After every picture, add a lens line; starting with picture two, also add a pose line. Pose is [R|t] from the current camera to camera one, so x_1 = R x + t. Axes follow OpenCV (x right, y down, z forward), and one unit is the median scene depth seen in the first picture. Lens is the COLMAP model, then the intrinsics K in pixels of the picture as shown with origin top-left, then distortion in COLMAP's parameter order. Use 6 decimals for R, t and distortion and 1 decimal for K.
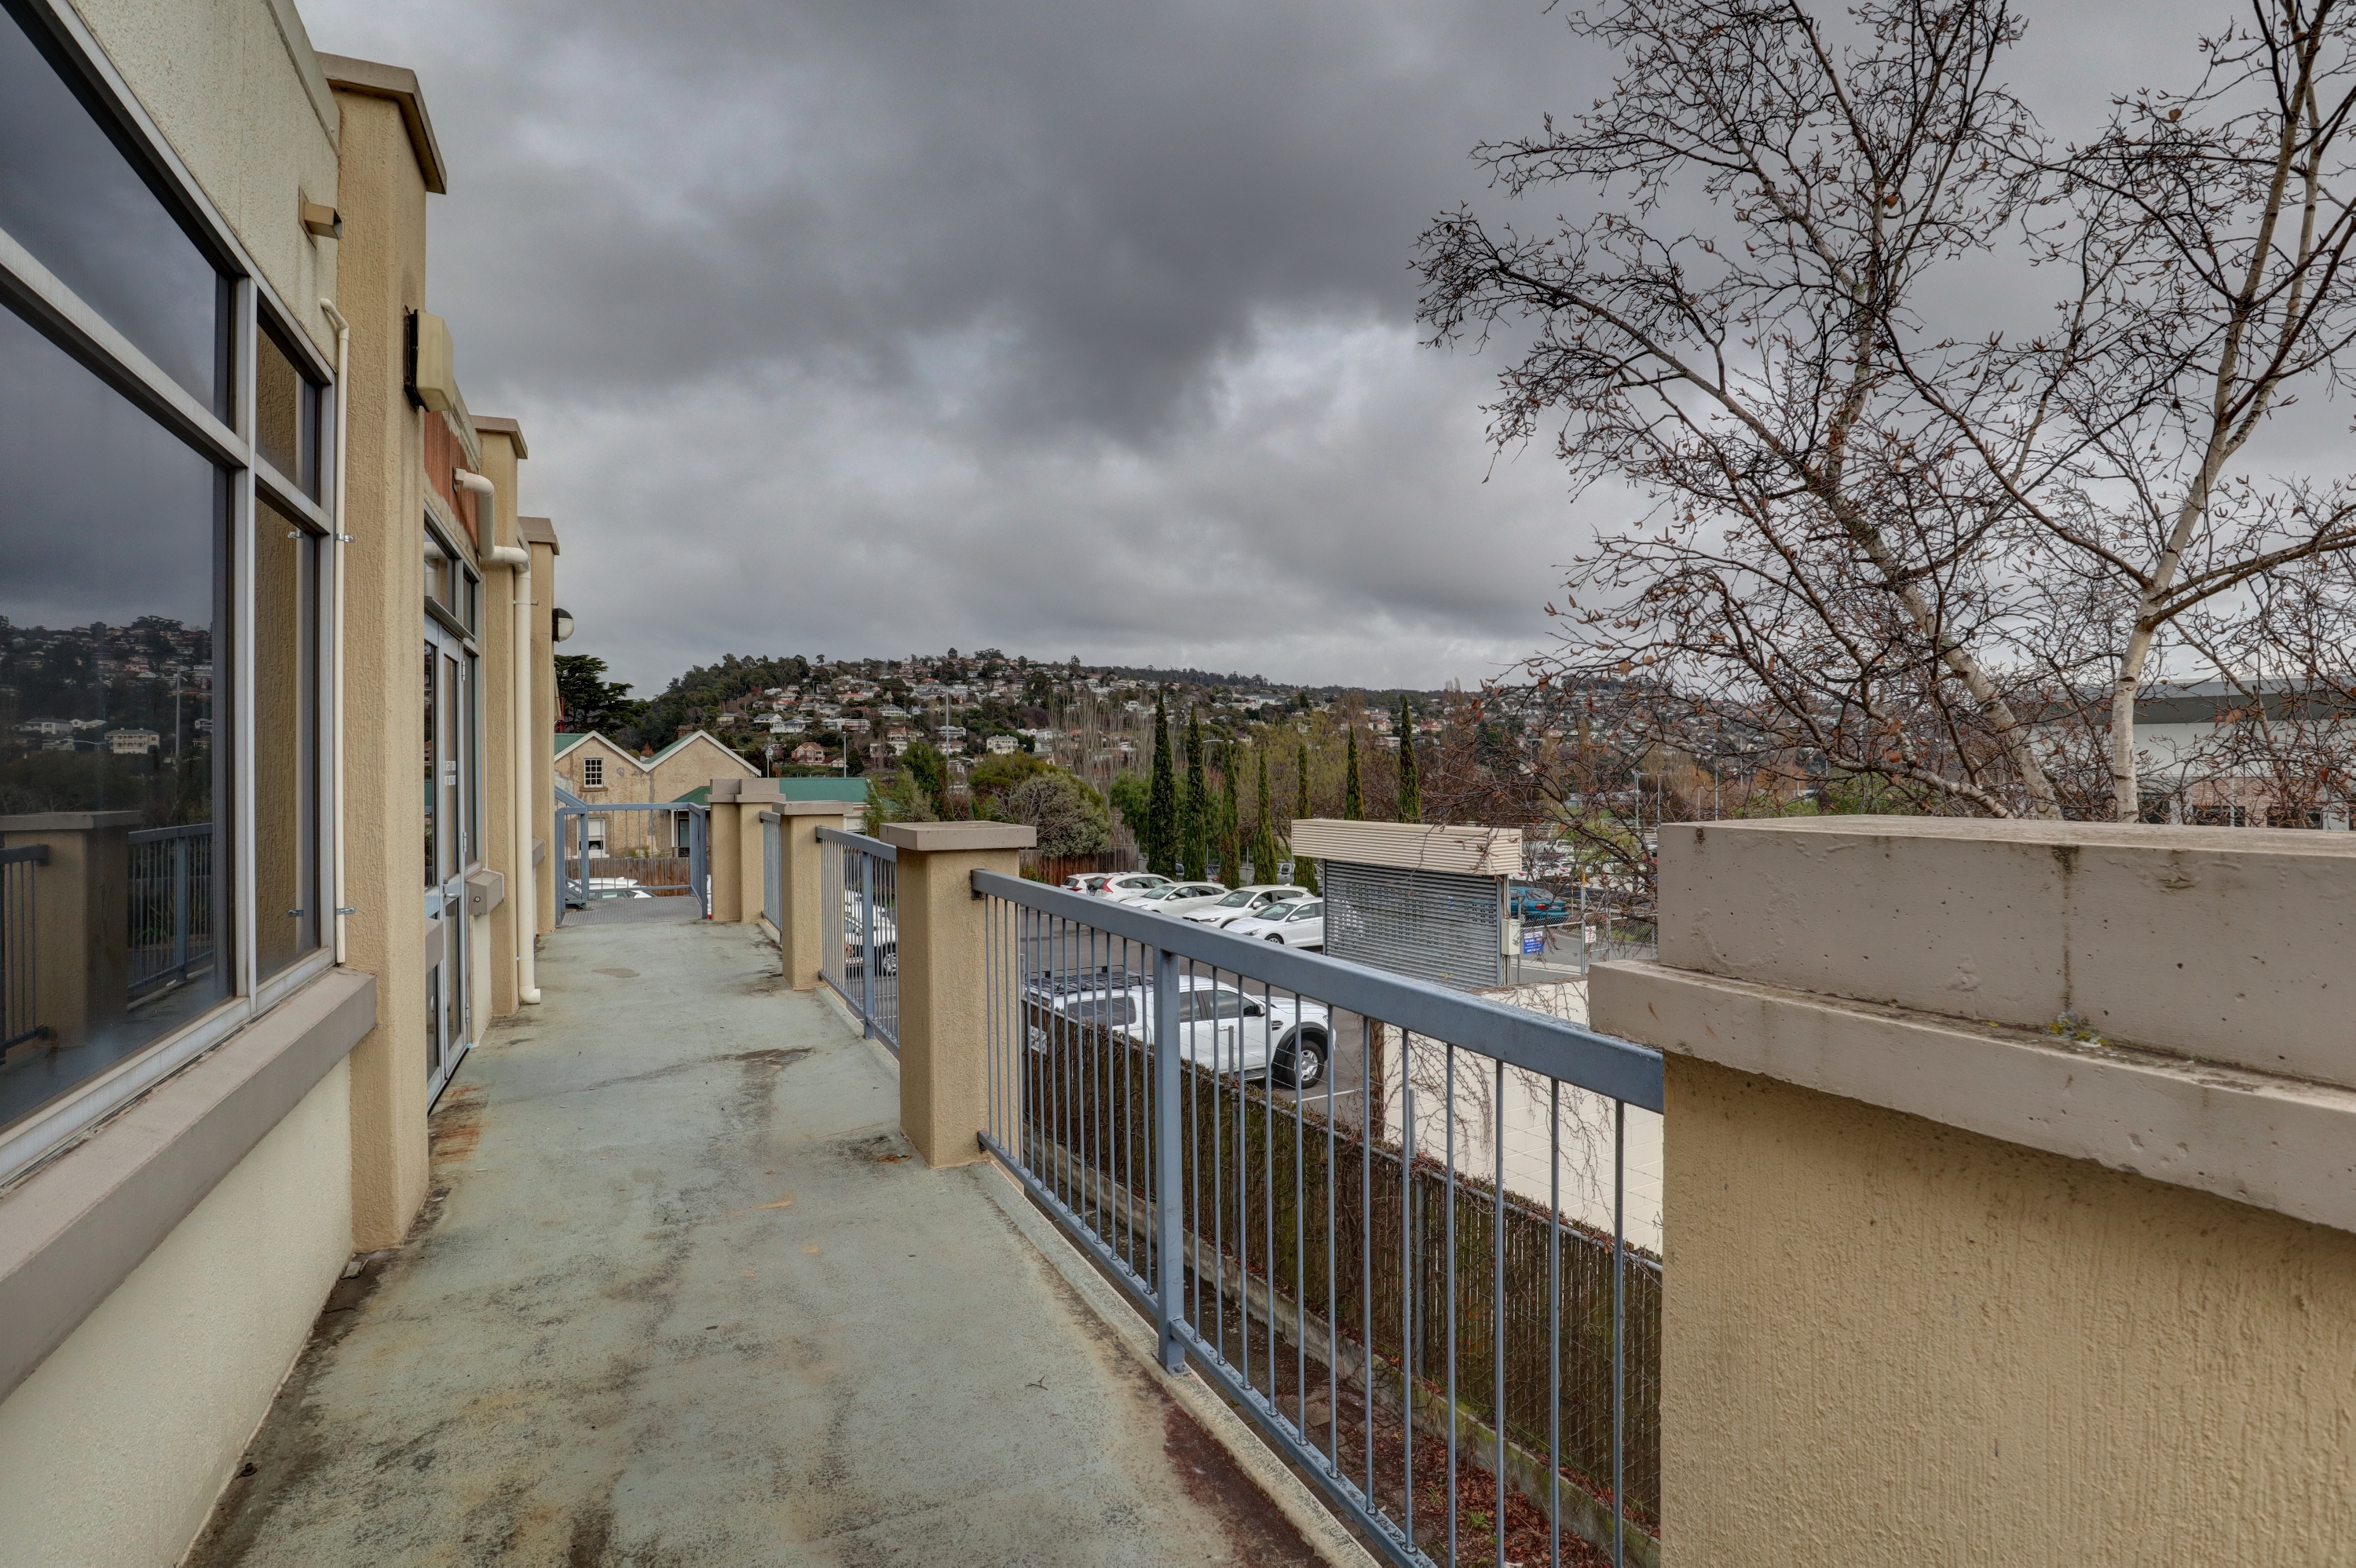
lens RADIAL K [[1183.4, 0, 1199.8], [0, 1183.4, 775.1], [0, 0, 1]] dist [-0.035959, 0.007453]
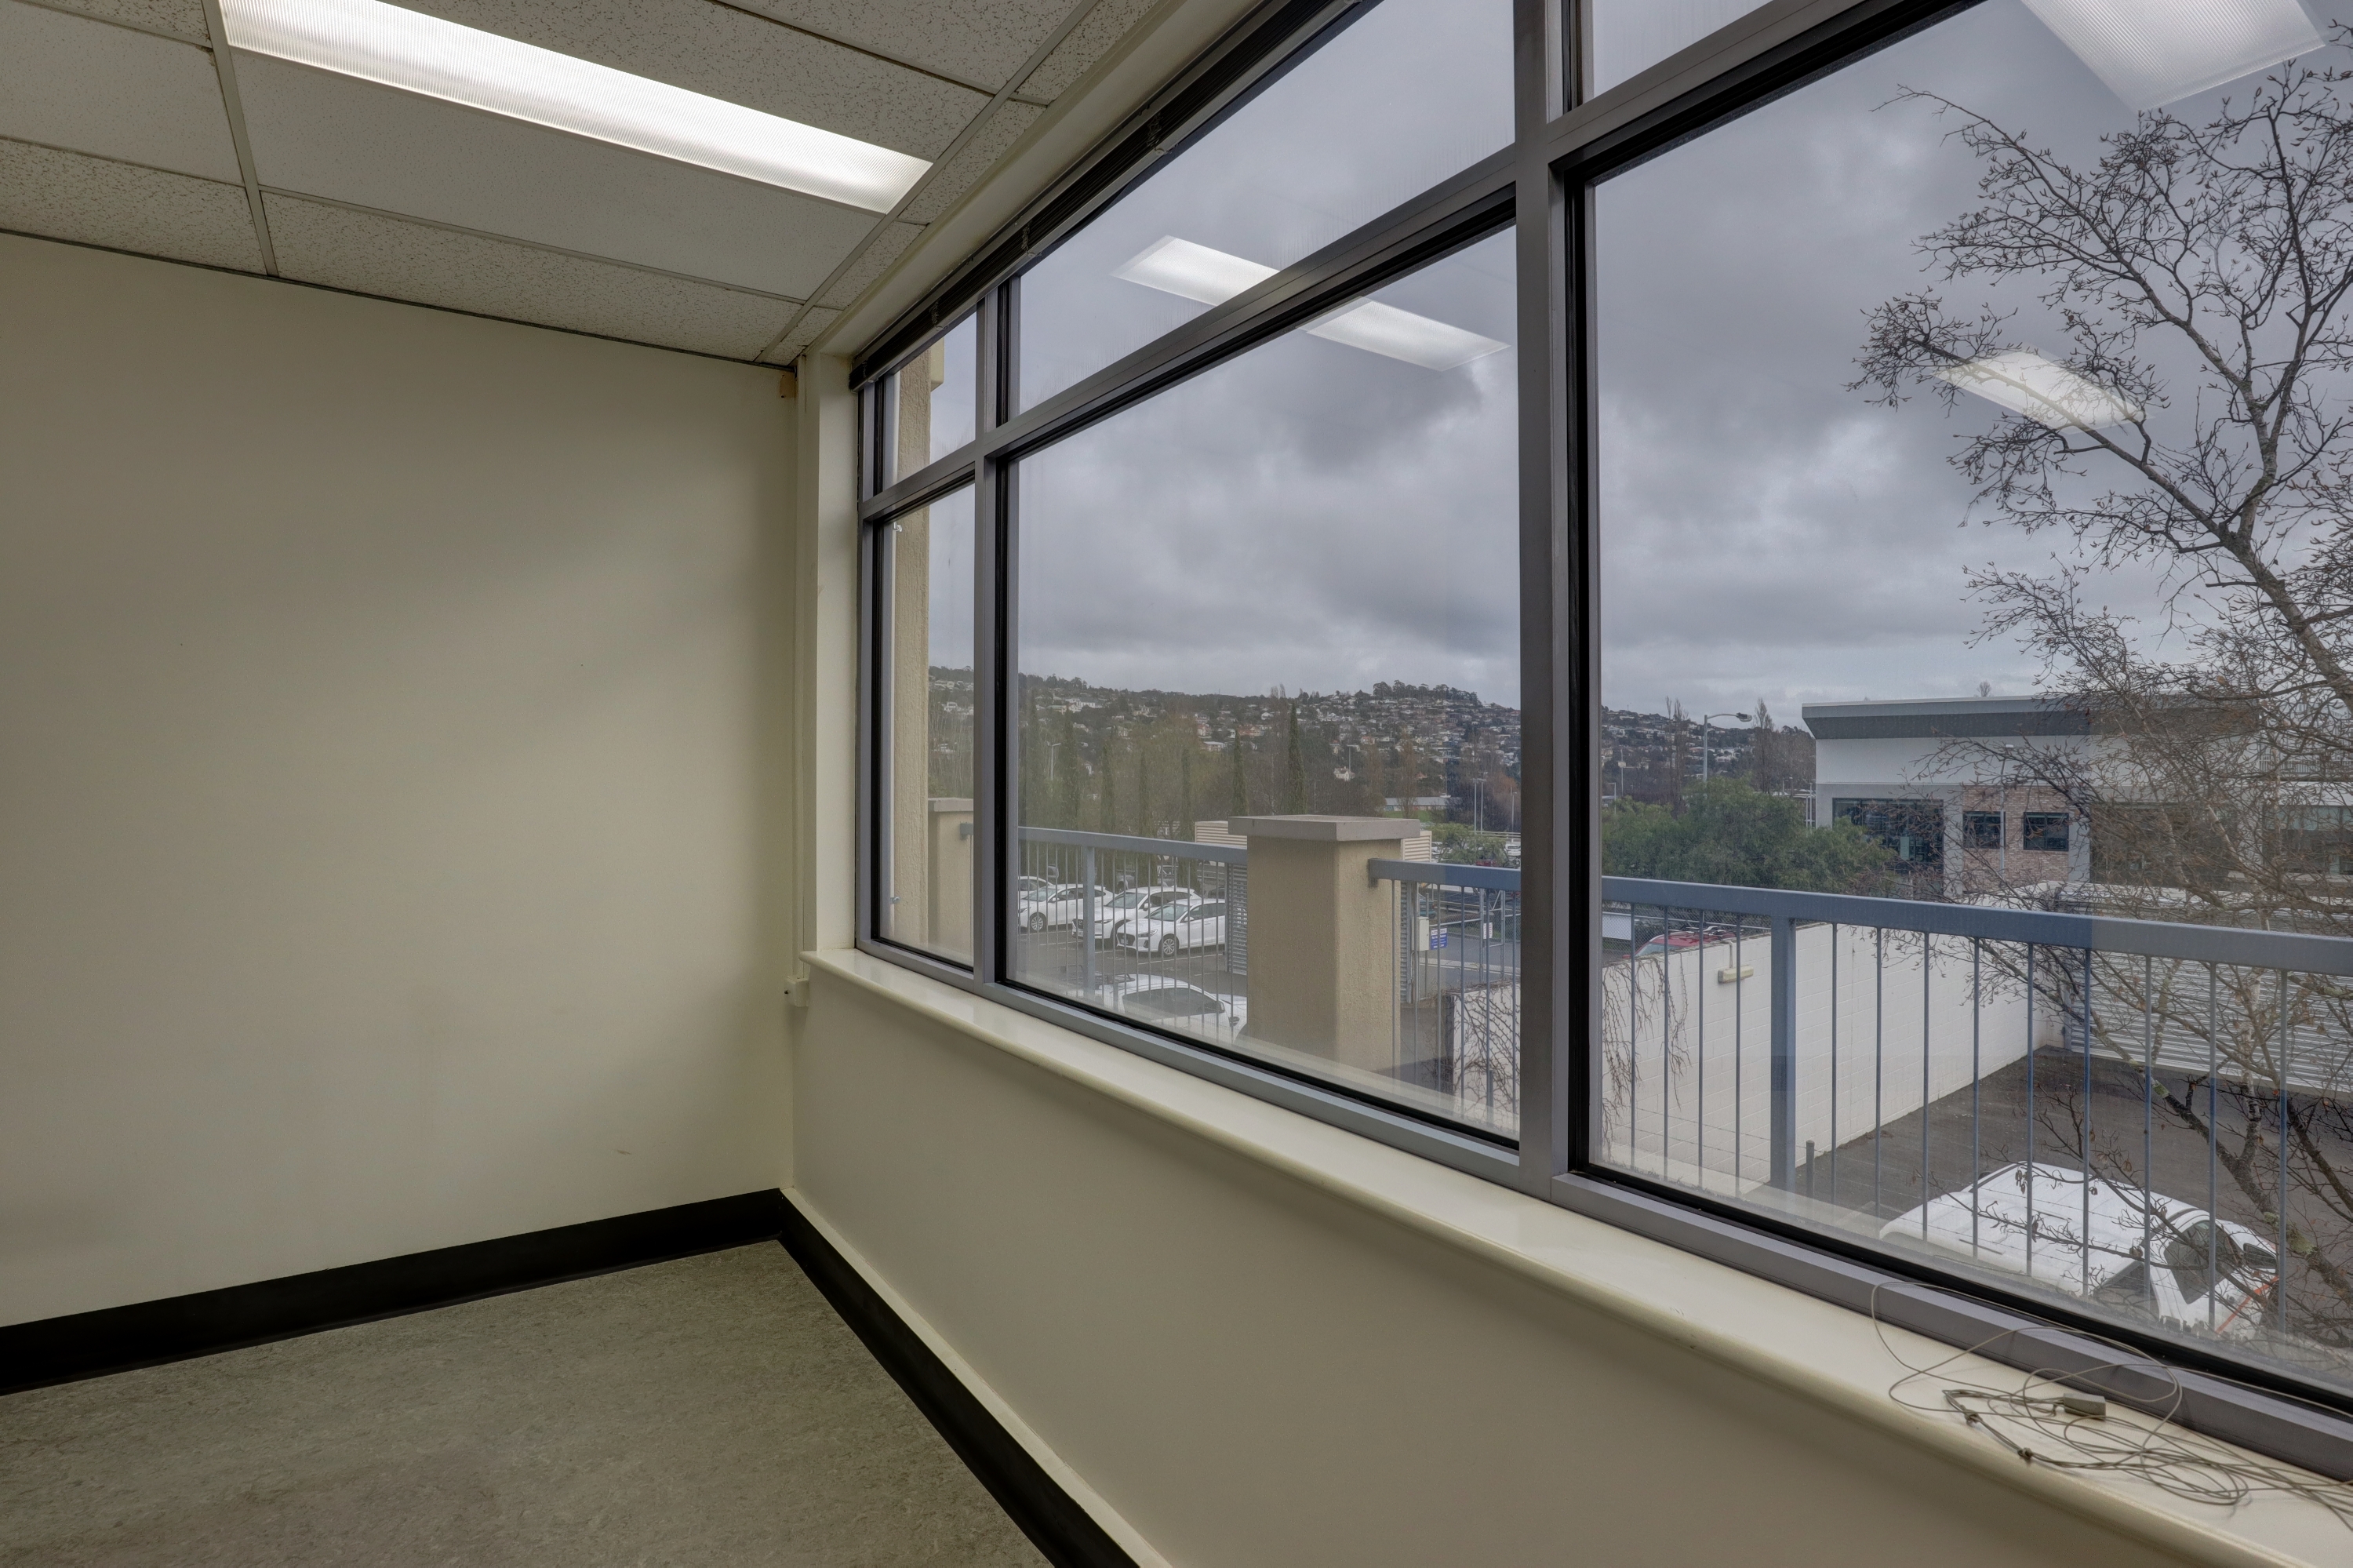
lens RADIAL K [[1182.0, 0, 1198.3], [0, 1182.0, 775.1], [0, 0, 1]] dist [-0.035959, 0.007453]
pose [[0.988180, 0.007574, 0.153112, -0.121020], [-0.007150, 0.999969, -0.003323, 0.002010], [-0.153132, 0.002188, 0.988203, -0.007444]]
